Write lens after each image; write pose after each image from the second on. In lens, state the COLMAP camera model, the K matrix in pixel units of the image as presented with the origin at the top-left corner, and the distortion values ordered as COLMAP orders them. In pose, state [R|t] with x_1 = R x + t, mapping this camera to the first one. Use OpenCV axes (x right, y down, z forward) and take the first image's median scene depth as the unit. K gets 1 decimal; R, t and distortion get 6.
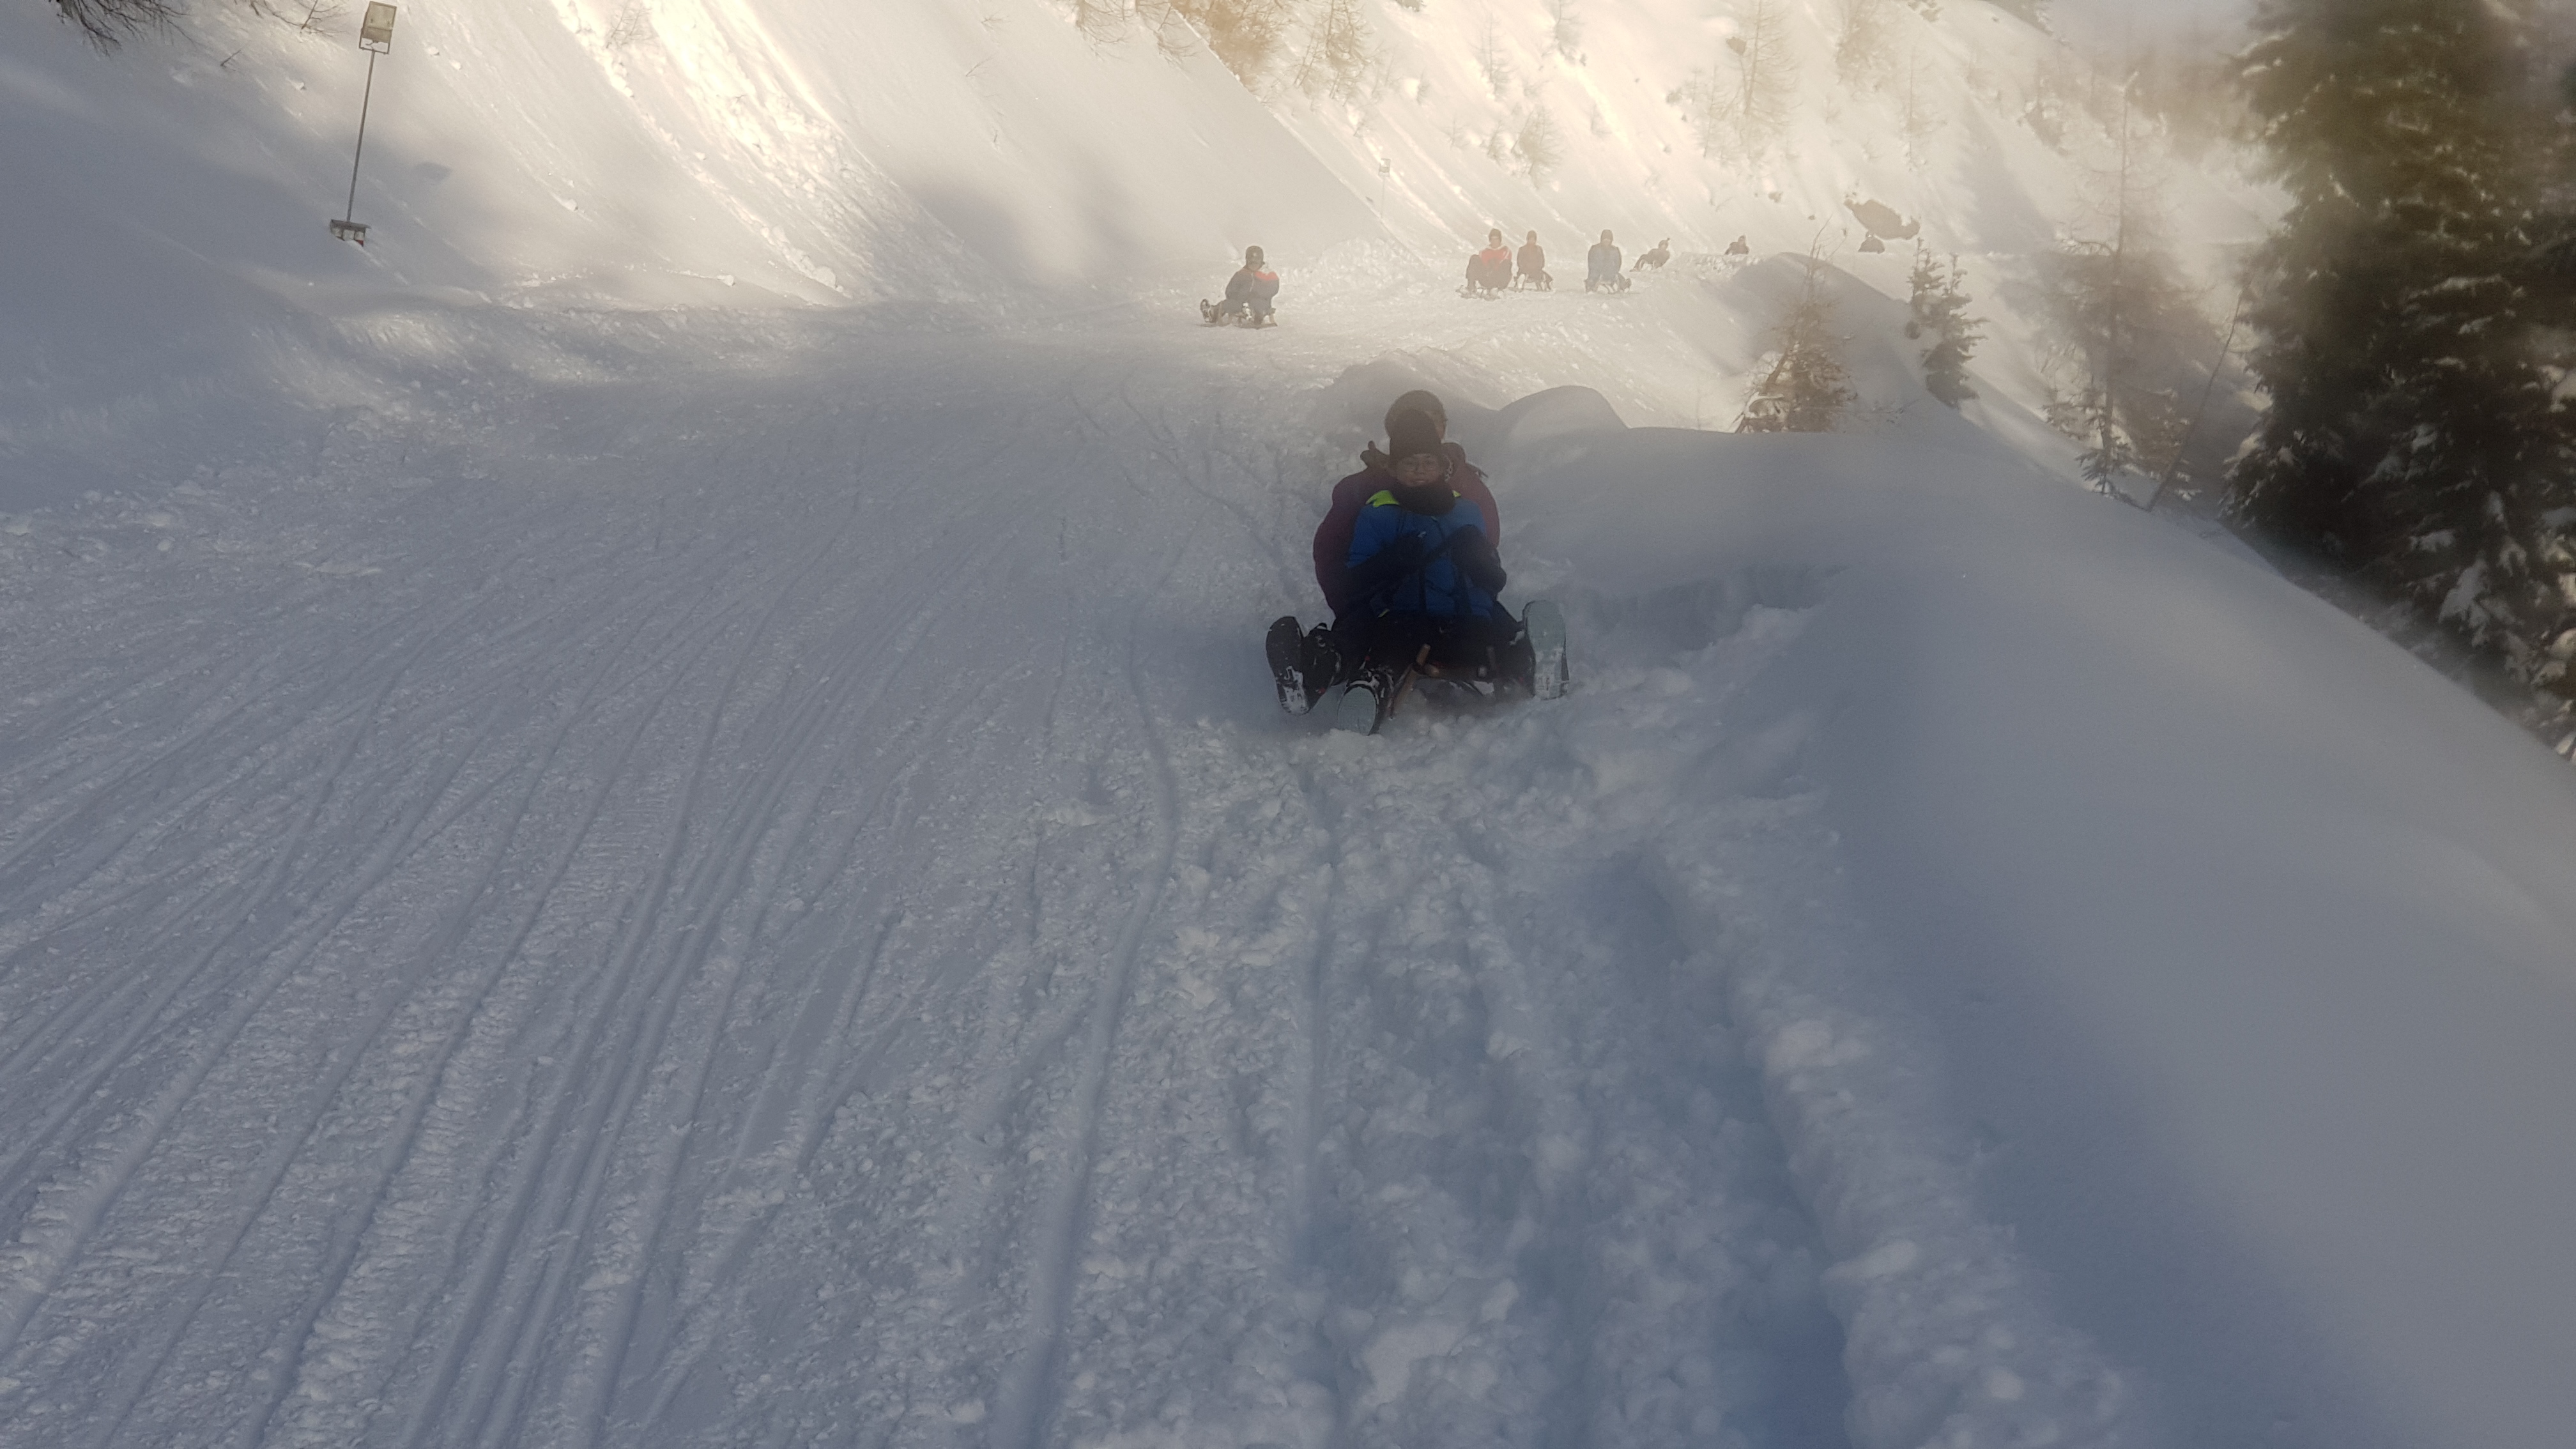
lens RADIAL K [[3630.3, 0, 1276.9], [0, 3630.3, 763.1], [0, 0, 1]] dist [0.210597, -0.764024]
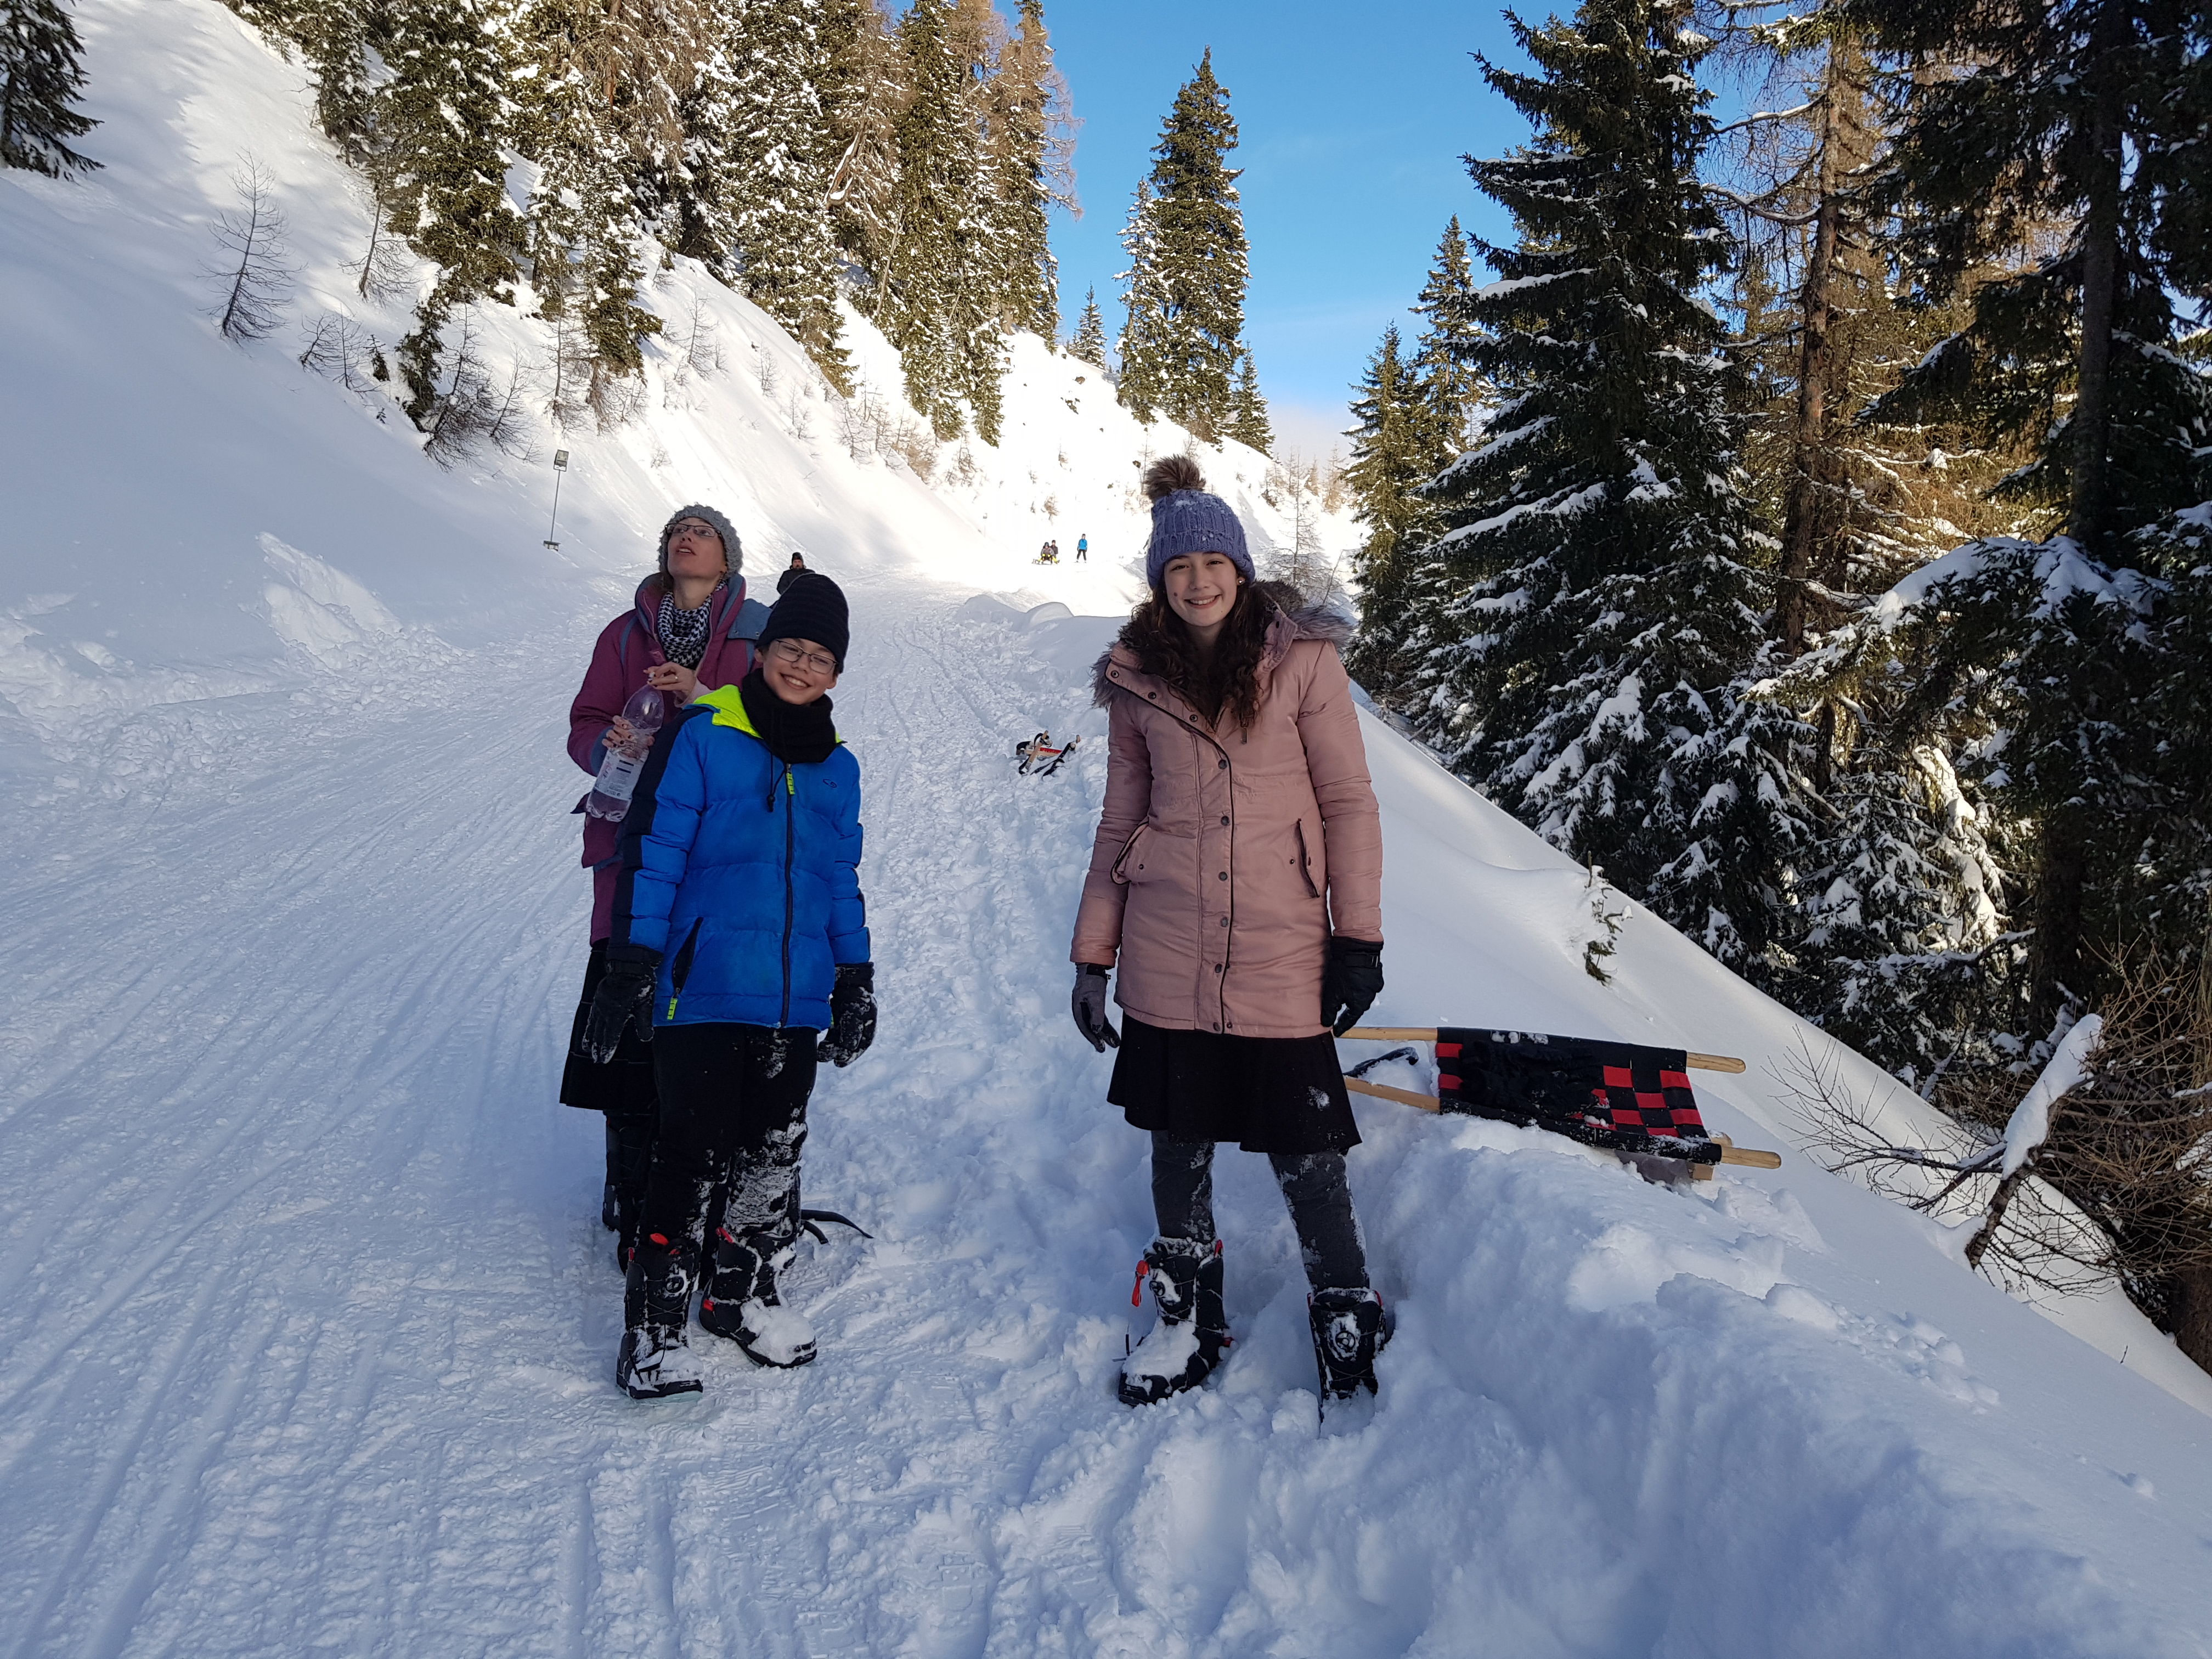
lens RADIAL K [[1776.5, 0, 1083.5], [0, 1776.5, 829.1], [0, 0, 1]] dist [0.093154, -0.135846]
pose [[0.996707, -0.018873, 0.078865, -0.001394], [0.017872, 0.999751, 0.013379, 0.072699], [-0.079098, -0.011926, 0.996795, -0.466835]]
